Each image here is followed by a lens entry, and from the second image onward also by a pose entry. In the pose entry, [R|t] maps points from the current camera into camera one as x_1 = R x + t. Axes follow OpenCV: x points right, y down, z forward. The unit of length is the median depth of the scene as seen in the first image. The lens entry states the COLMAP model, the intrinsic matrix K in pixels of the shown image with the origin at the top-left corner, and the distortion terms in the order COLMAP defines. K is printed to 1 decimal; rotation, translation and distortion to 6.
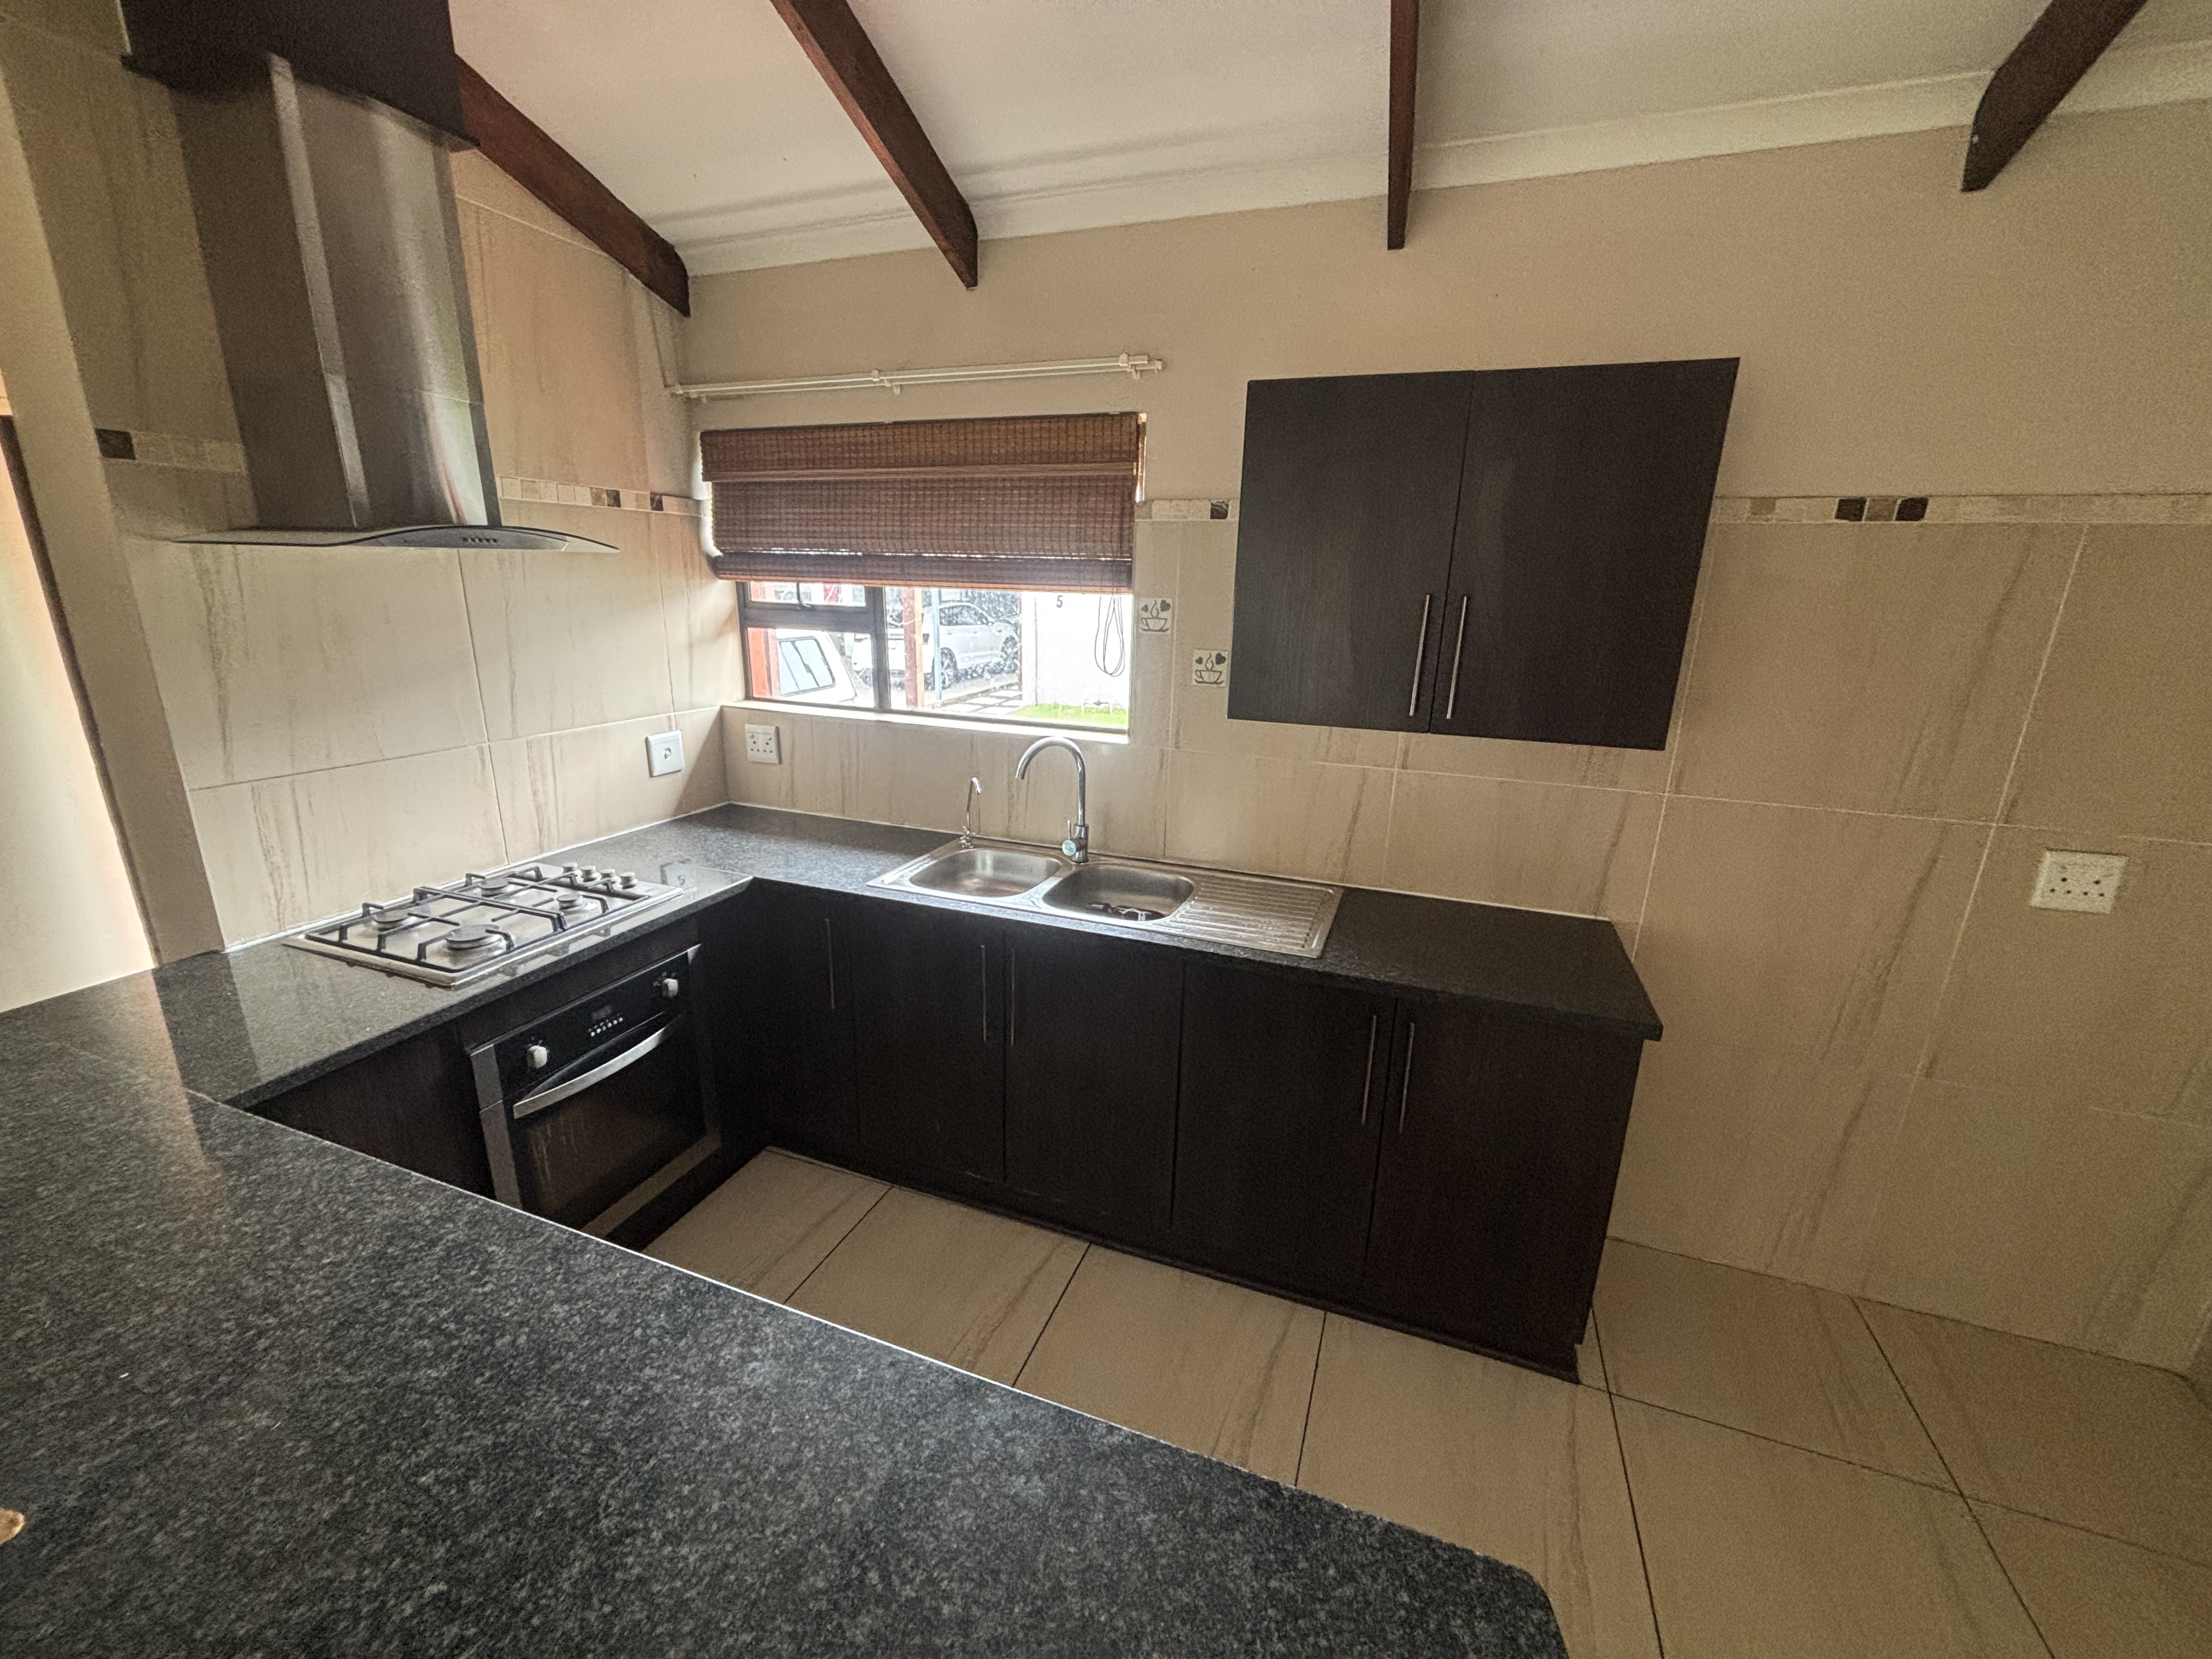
lens RADIAL K [[890.5, 0, 1111.4], [0, 890.5, 826.9], [0, 0, 1]] dist [0.002552, 0.000441]
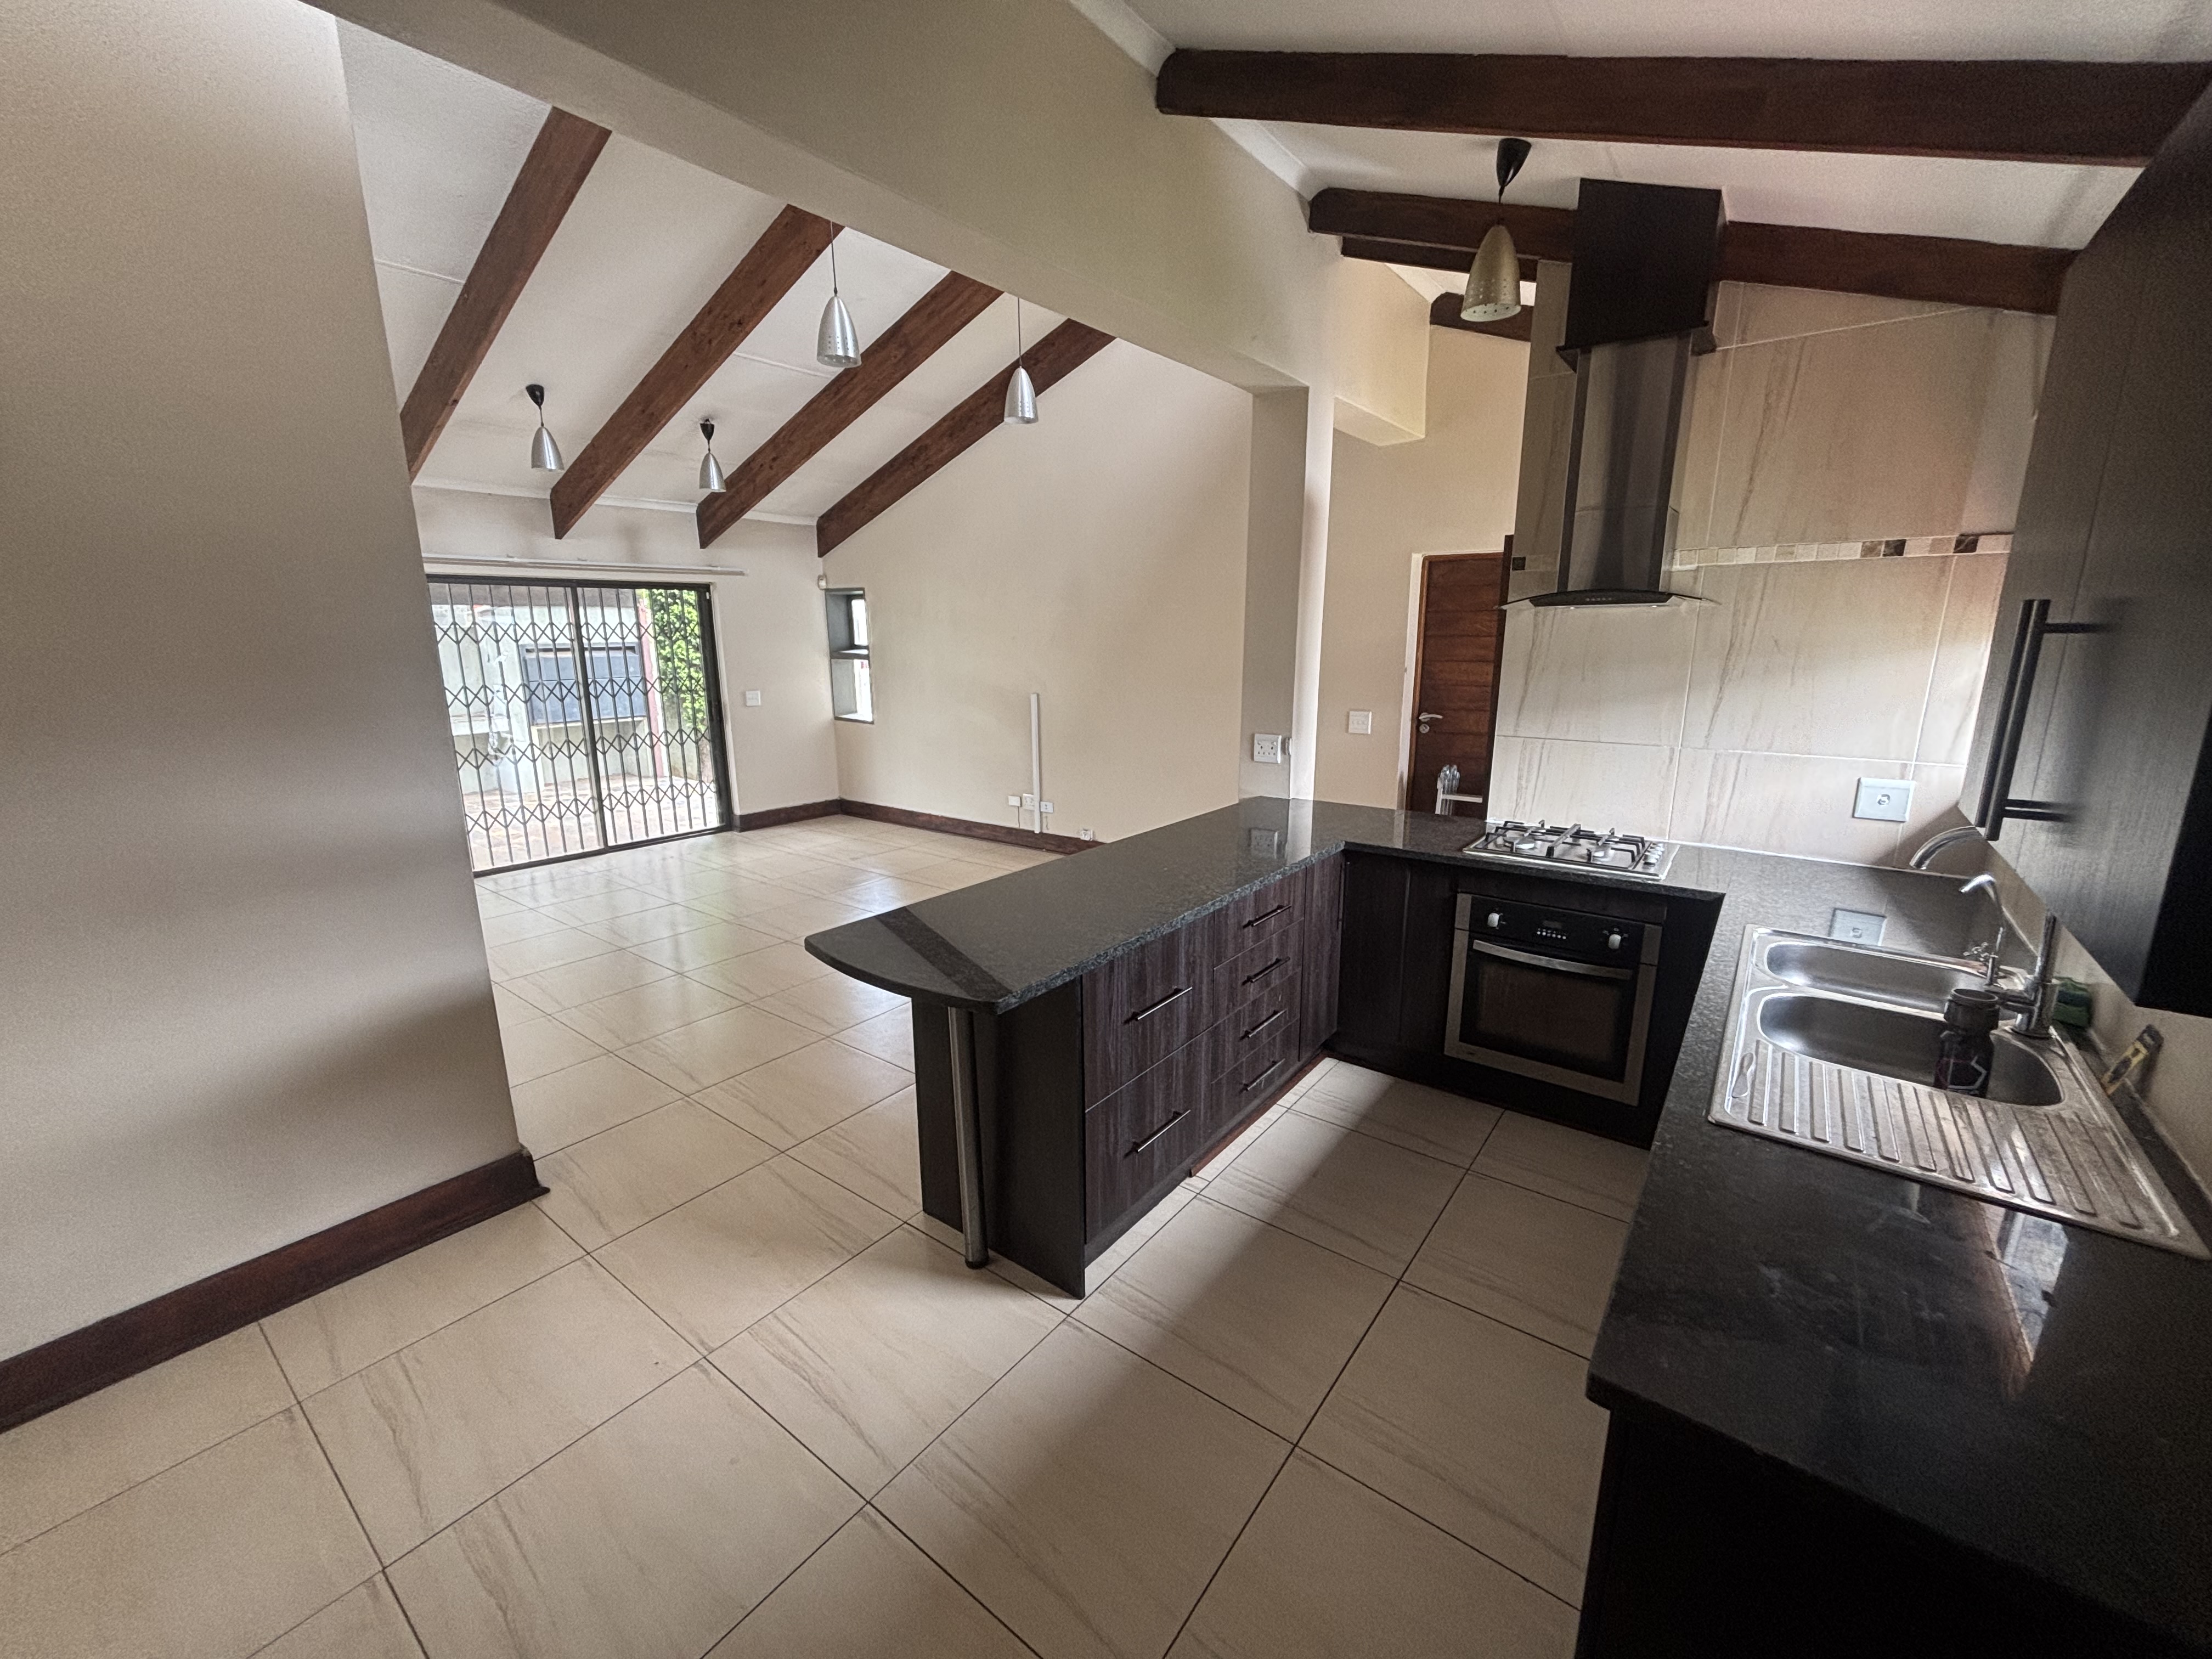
lens RADIAL K [[890.5, 0, 1106.3], [0, 890.5, 834.7], [0, 0, 1]] dist [0.002552, 0.000441]
pose [[-0.294766, 0.184935, -0.937503, 0.814811], [-0.260997, 0.928208, 0.265163, -0.100292], [0.919235, 0.322846, -0.225336, 0.534066]]
